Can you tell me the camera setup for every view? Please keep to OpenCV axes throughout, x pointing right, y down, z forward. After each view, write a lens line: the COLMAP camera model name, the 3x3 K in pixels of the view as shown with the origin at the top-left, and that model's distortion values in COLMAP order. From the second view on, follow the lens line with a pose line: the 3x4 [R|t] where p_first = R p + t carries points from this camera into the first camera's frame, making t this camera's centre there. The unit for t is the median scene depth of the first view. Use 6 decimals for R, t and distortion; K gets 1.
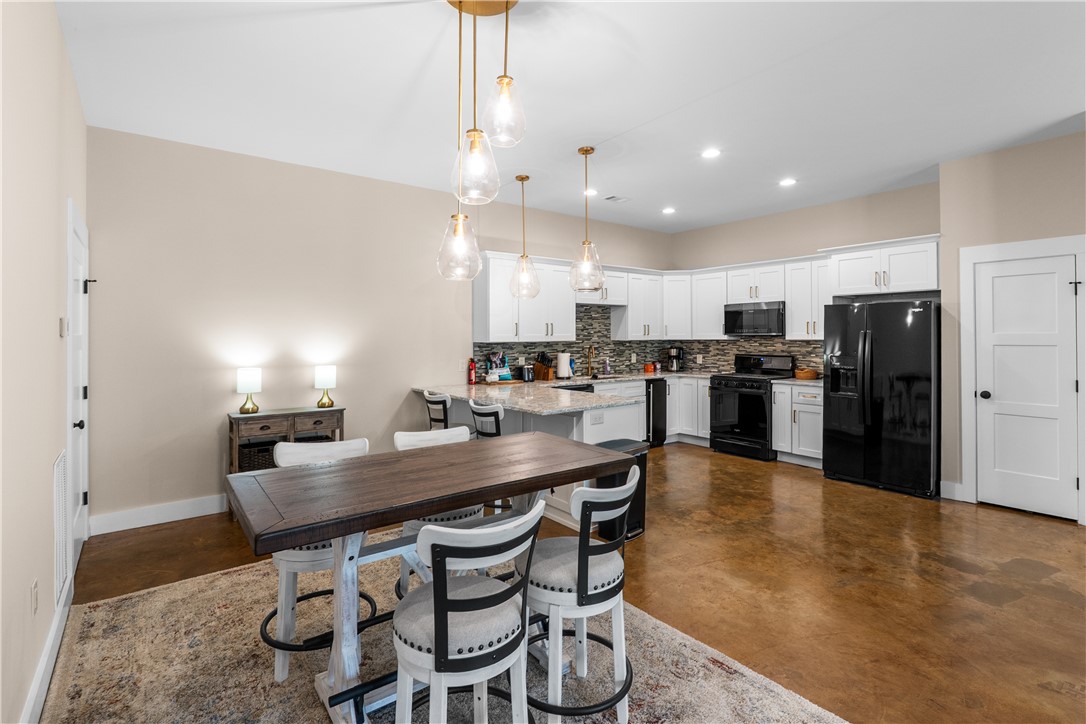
lens RADIAL K [[505.1, 0, 543.0], [0, 505.1, 332.7], [0, 0, 1]] dist [-0.000871, -0.000098]
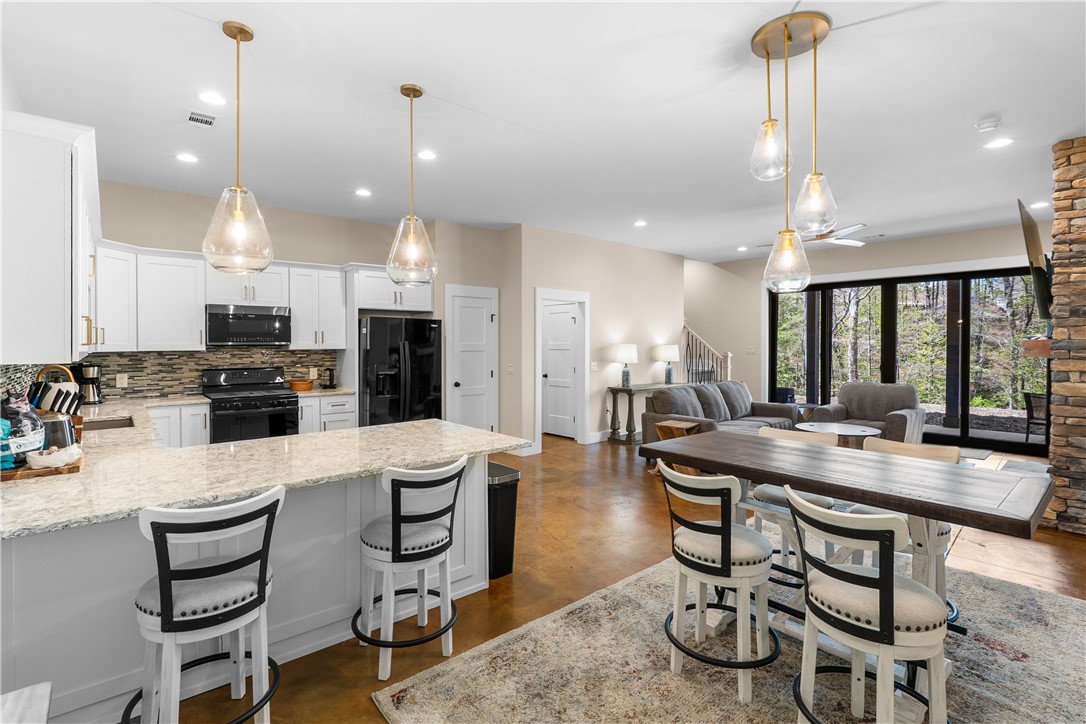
lens RADIAL K [[499.8, 0, 540.6], [0, 499.8, 352.1], [0, 0, 1]] dist [-0.001583, 0.000179]
pose [[-0.037808, -0.014640, 0.999178, -0.419747], [-0.005742, 0.999879, 0.014433, 0.002534], [-0.999269, -0.005191, -0.037888, 0.546146]]
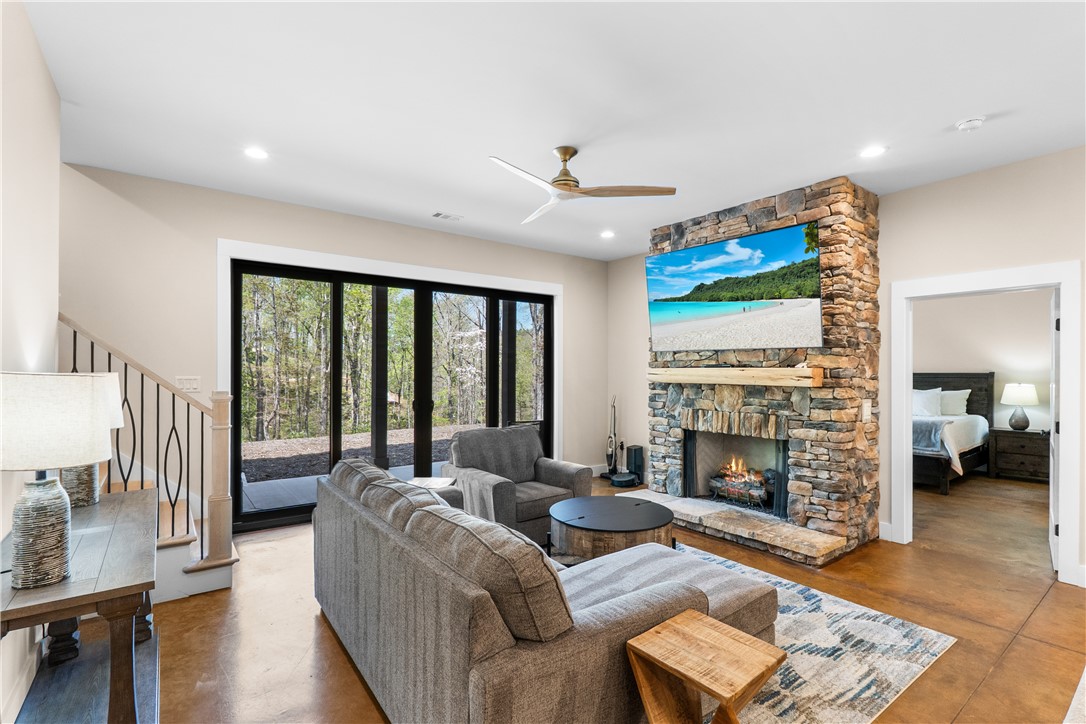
lens RADIAL K [[498.7, 0, 538.7], [0, 498.7, 364.0], [0, 0, 1]] dist [-0.003358, -0.000269]
pose [[-1.000000, -0.000991, -0.000100, 0.513093], [-0.000988, 0.999731, -0.023160, 0.003356], [0.000123, -0.023160, -0.999732, 0.516535]]
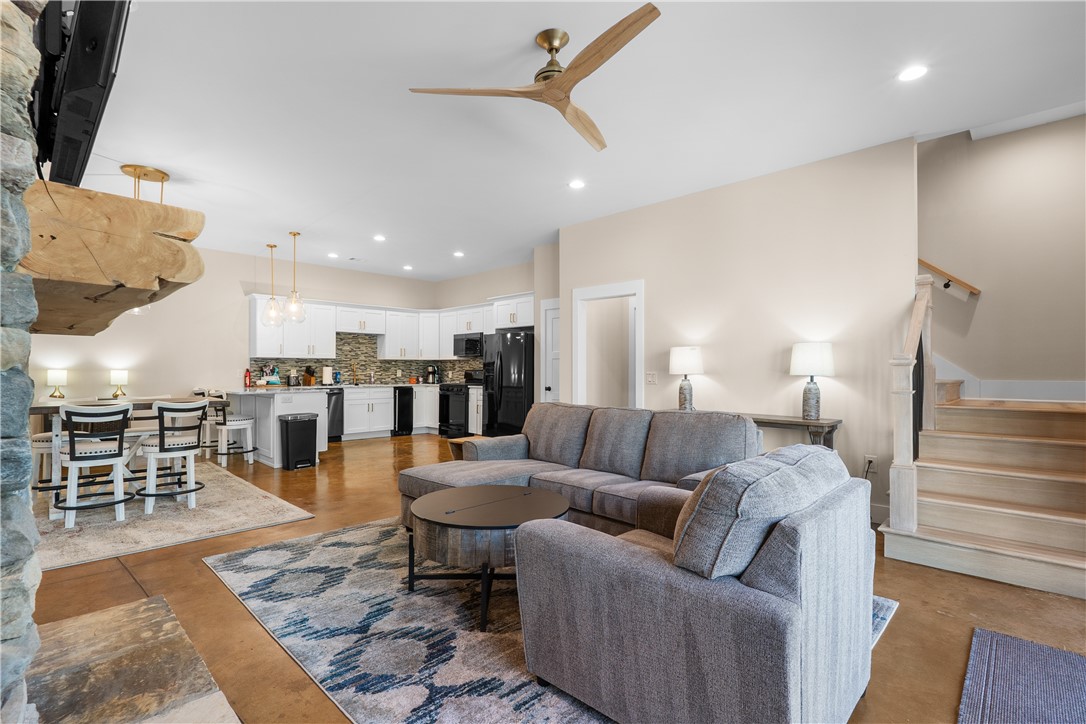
lens RADIAL K [[498.7, 0, 538.7], [0, 498.7, 364.0], [0, 0, 1]] dist [-0.003358, -0.000269]
pose [[0.991307, 0.006921, 0.131390, 0.422870], [-0.006192, 0.999963, -0.005956, 0.034899], [-0.131427, 0.005091, 0.991313, -0.432338]]
